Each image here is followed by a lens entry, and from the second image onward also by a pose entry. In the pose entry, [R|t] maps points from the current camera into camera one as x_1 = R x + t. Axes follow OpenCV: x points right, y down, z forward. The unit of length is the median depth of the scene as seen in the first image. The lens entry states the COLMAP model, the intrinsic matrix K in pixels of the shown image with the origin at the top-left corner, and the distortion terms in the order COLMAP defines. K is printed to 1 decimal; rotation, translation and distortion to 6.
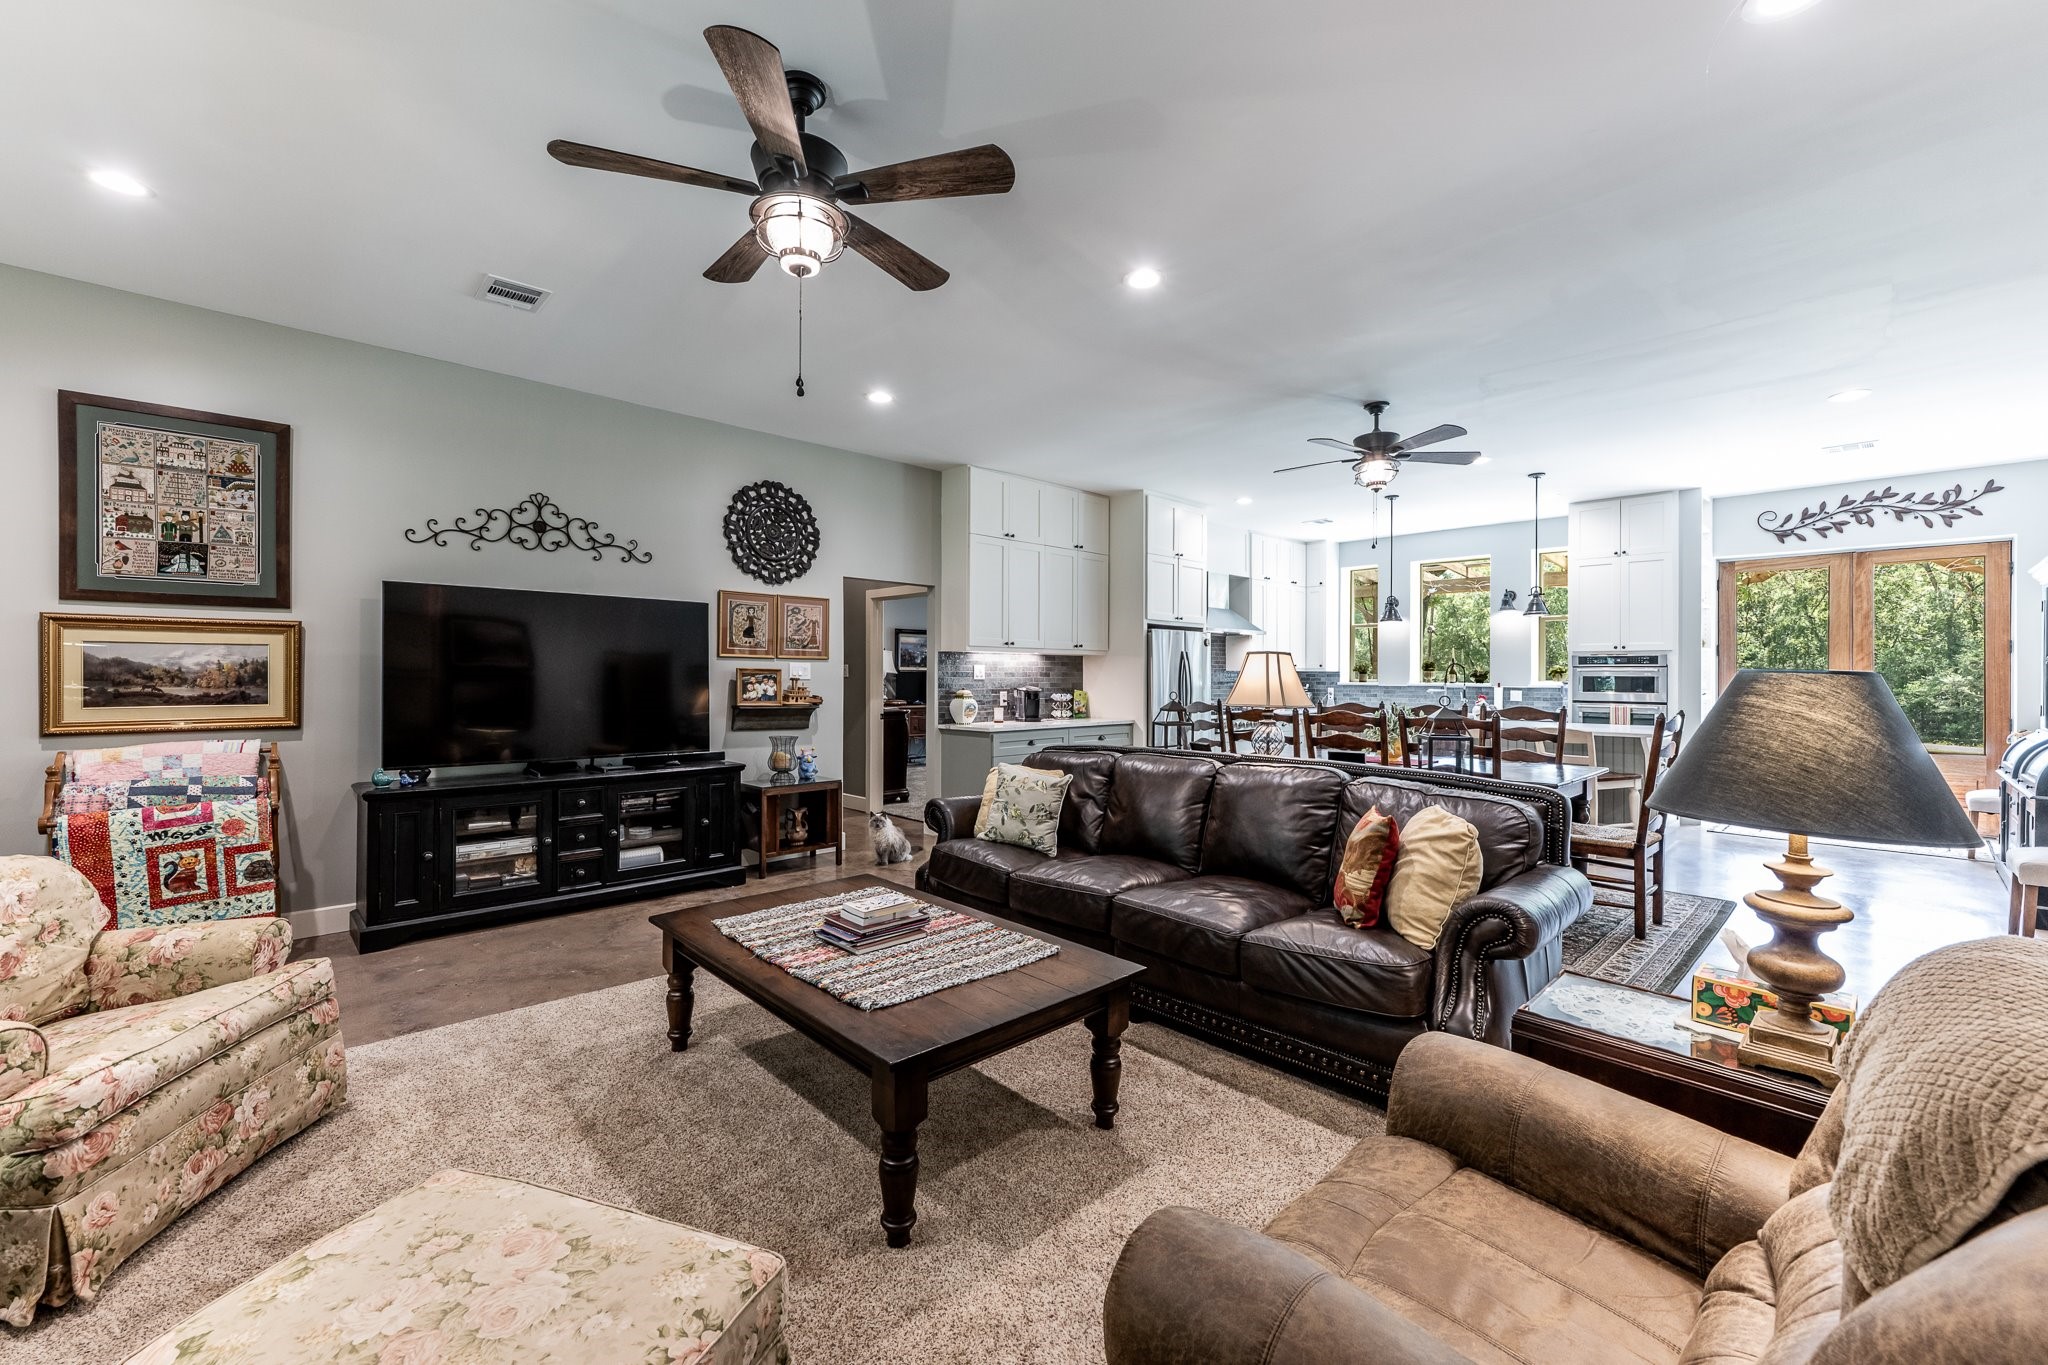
lens RADIAL K [[821.9, 0, 1006.5], [0, 821.9, 671.0], [0, 0, 1]] dist [-0.005298, 0.001213]
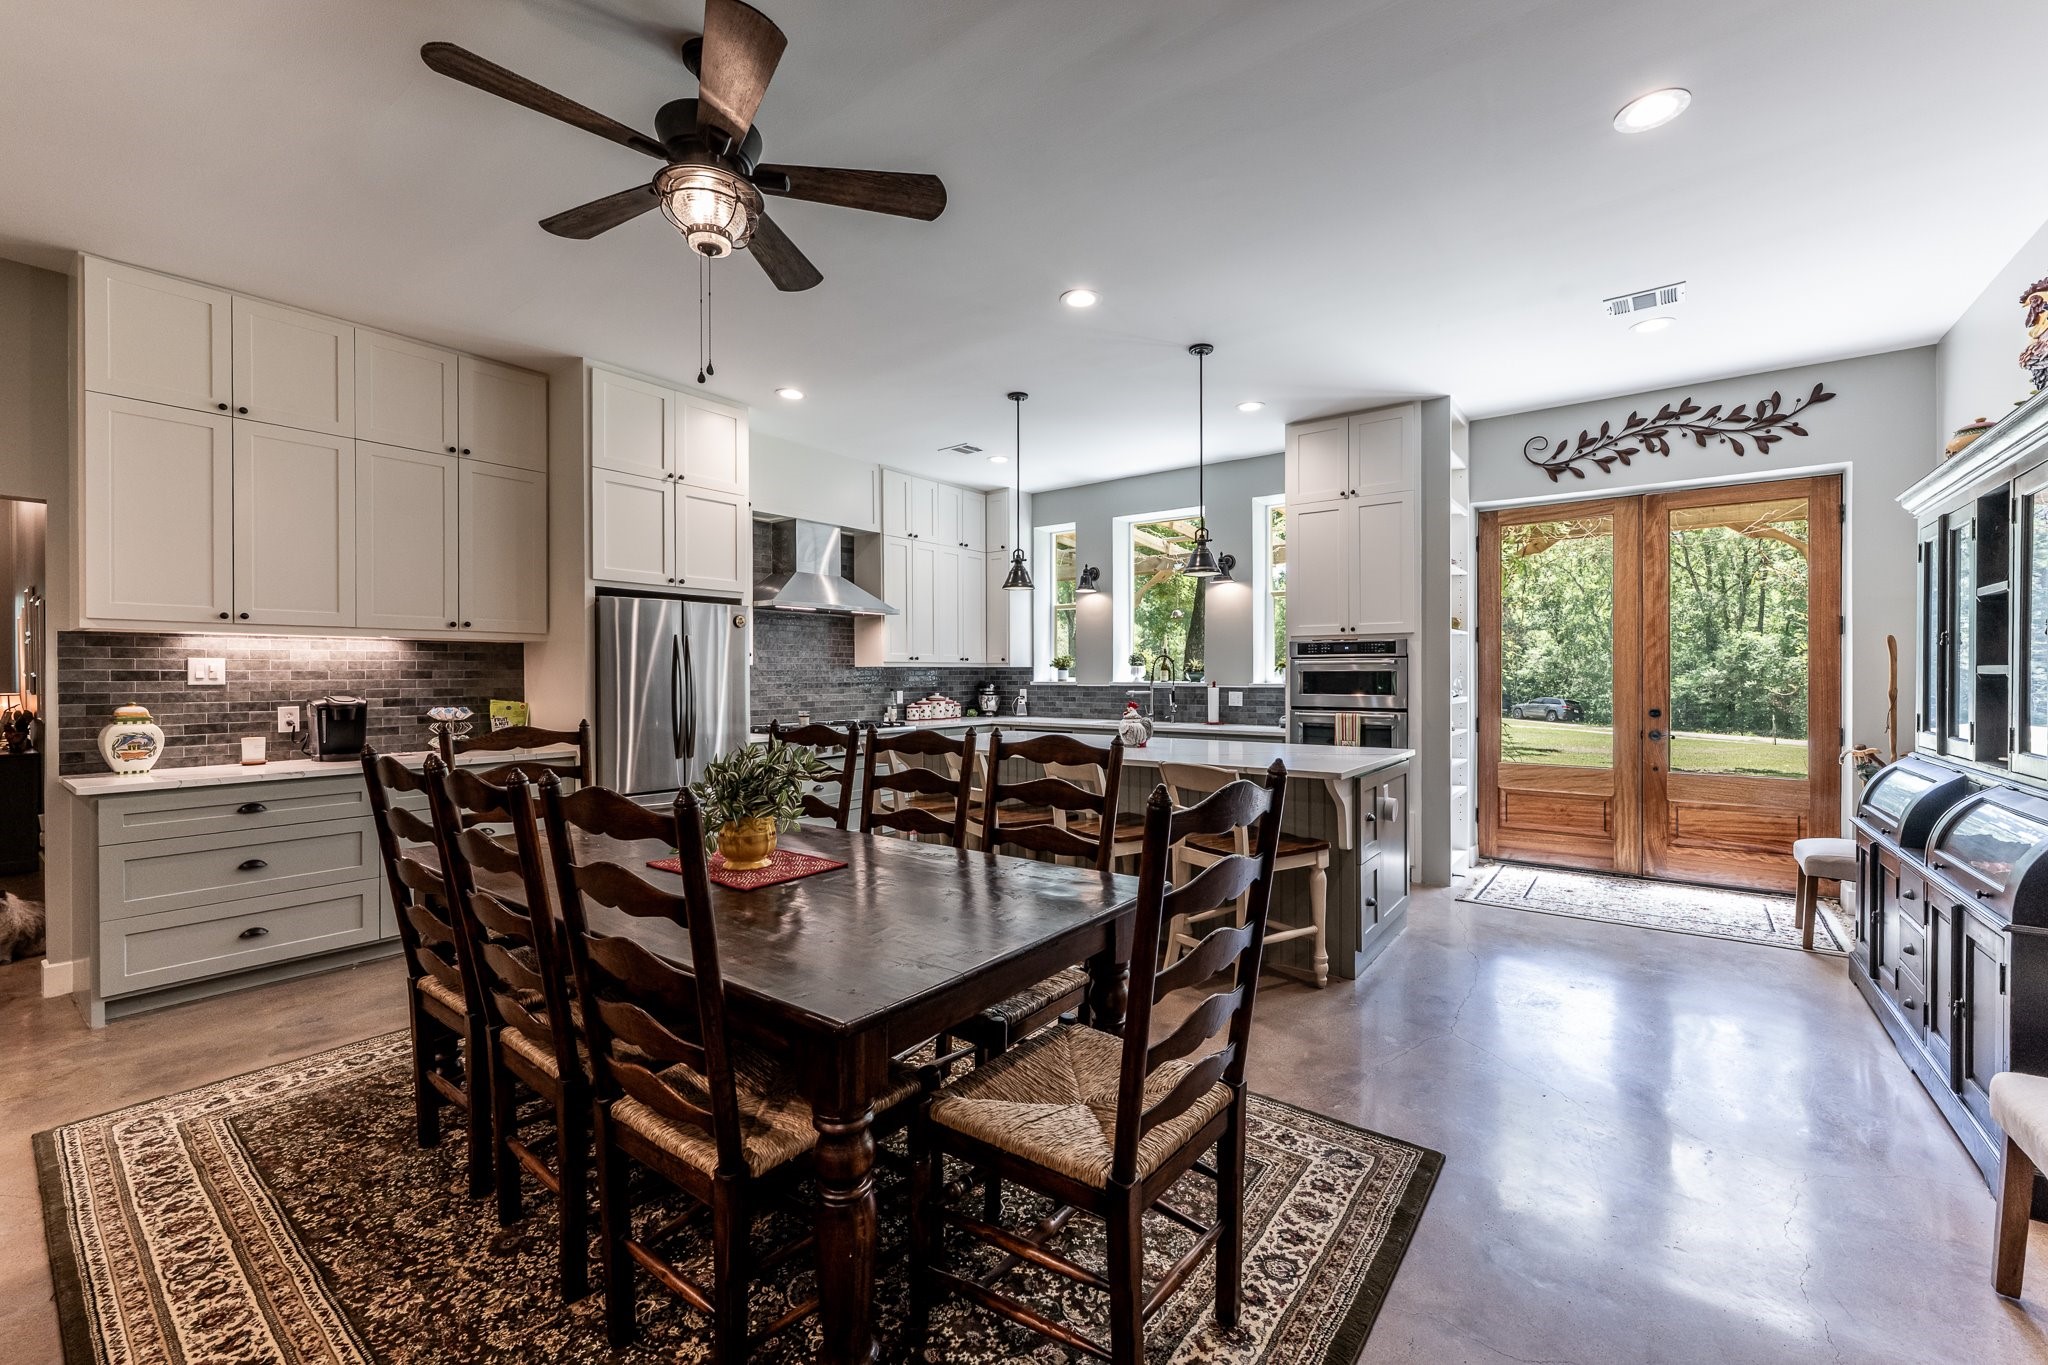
lens RADIAL K [[821.9, 0, 1004.7], [0, 821.9, 674.3], [0, 0, 1]] dist [-0.005298, 0.001213]
pose [[0.988610, -0.006754, 0.150349, 0.501220], [0.005941, 0.999965, 0.005854, 0.004197], [-0.150383, -0.004894, 0.988616, 0.501171]]
